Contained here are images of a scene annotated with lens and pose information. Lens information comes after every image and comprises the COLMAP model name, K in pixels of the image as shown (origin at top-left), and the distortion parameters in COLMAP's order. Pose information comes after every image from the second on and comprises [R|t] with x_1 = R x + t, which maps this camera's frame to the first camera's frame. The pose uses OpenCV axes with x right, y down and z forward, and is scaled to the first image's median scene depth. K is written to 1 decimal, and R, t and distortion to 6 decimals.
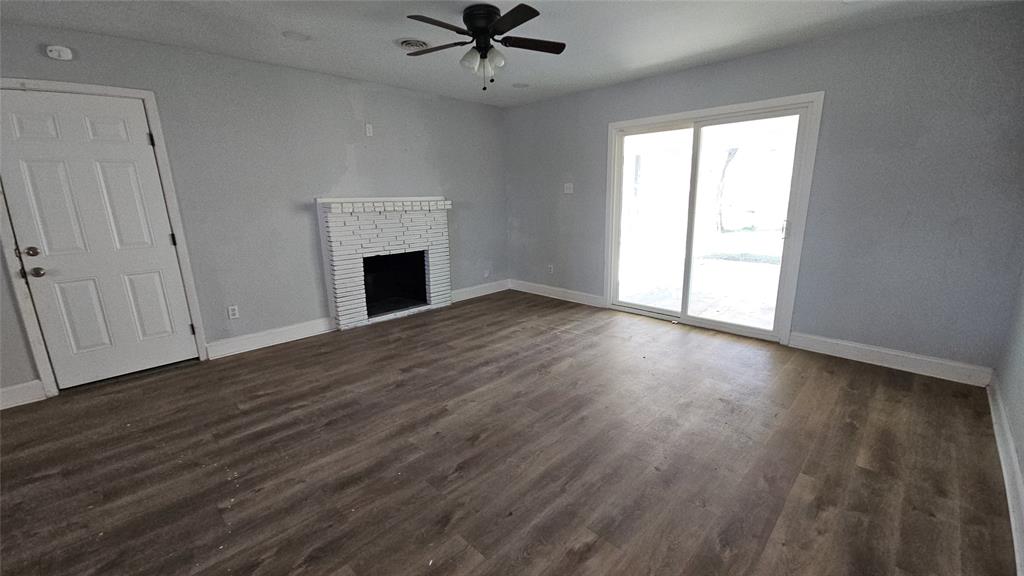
lens RADIAL K [[413.2, 0, 517.9], [0, 413.2, 291.6], [0, 0, 1]] dist [0.008338, -0.005581]
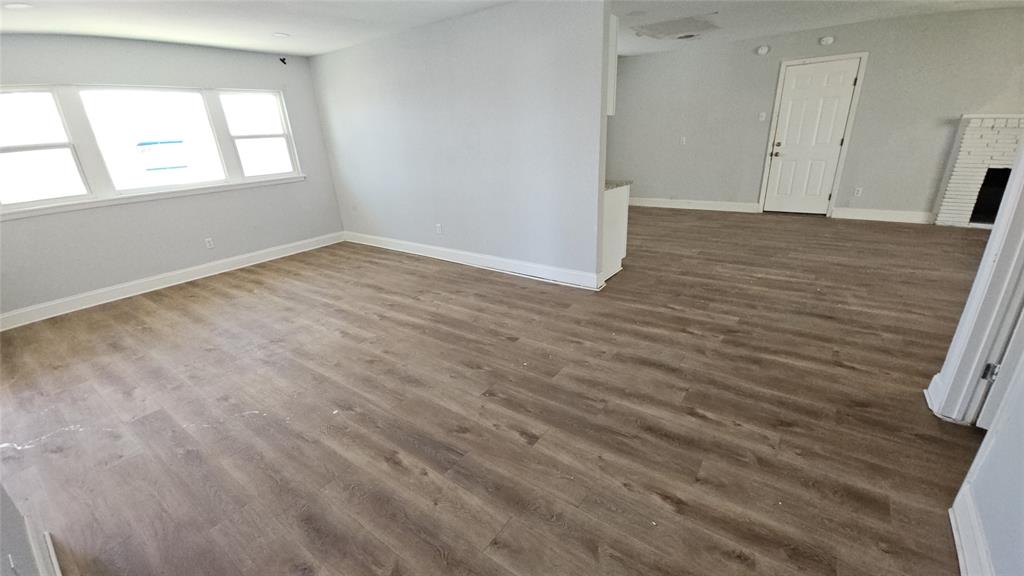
lens RADIAL K [[413.2, 0, 517.6], [0, 413.2, 288.7], [0, 0, 1]] dist [0.008338, -0.005581]
pose [[0.146042, 0.370167, -0.917414, 0.890207], [-0.178808, 0.921960, 0.343537, 0.097361], [0.972985, 0.113870, 0.200834, -0.676817]]
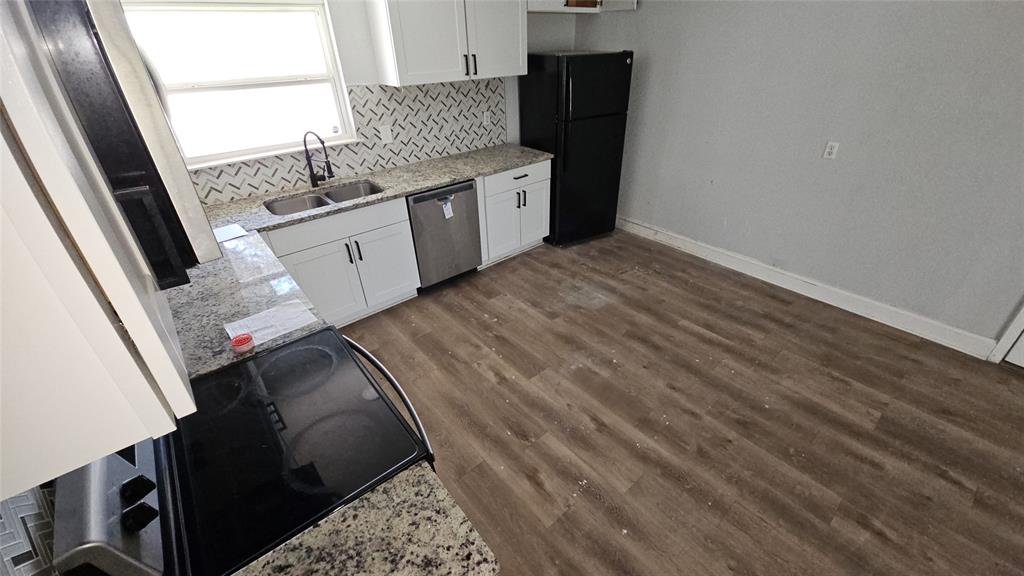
lens RADIAL K [[413.2, 0, 518.8], [0, 413.2, 291.8], [0, 0, 1]] dist [0.008338, -0.005581]
pose [[-0.086161, 0.548357, -0.831794, -0.358989], [-0.211170, 0.805877, 0.553145, -0.153219], [0.973644, 0.223309, 0.046362, -0.089518]]
